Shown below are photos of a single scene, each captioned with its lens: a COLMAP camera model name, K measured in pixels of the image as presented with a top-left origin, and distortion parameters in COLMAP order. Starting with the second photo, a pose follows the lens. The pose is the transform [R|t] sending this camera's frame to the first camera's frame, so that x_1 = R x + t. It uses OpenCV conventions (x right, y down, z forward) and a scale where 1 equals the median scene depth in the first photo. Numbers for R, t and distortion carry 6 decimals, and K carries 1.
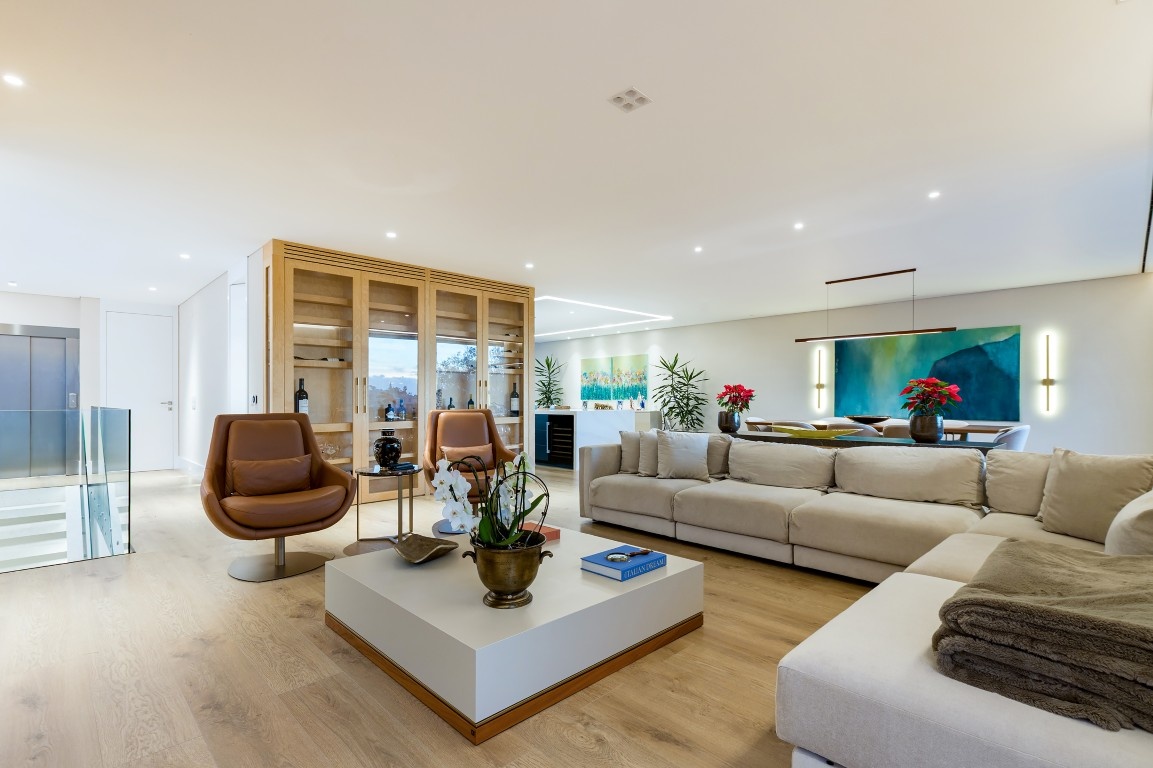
lens RADIAL K [[543.9, 0, 575.9], [0, 543.9, 389.2], [0, 0, 1]] dist [0.010392, 0.001295]
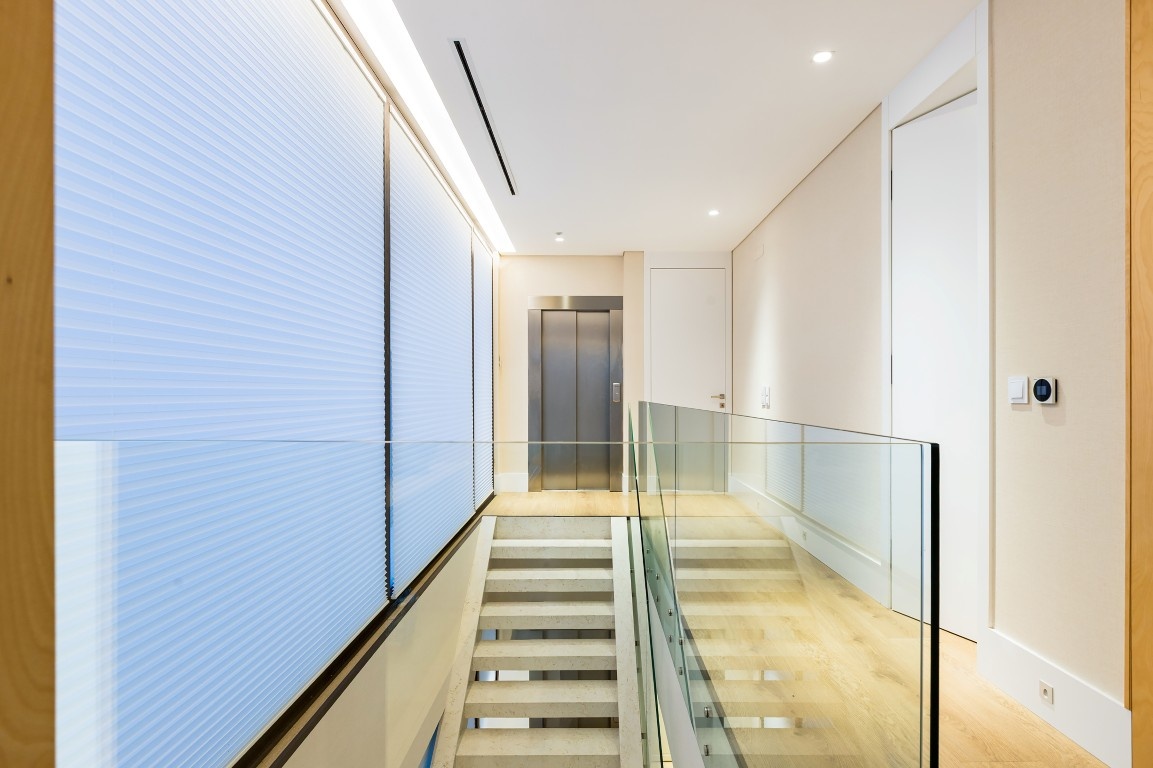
lens RADIAL K [[602.8, 0, 578.3], [0, 602.8, 386.6], [0, 0, 1]] dist [0.001079, -0.000006]
pose [[0.693929, -0.000387, -0.720044, -0.501537], [0.008120, 0.999940, 0.007288, 0.009676], [0.719998, -0.010904, 0.693891, 0.543698]]
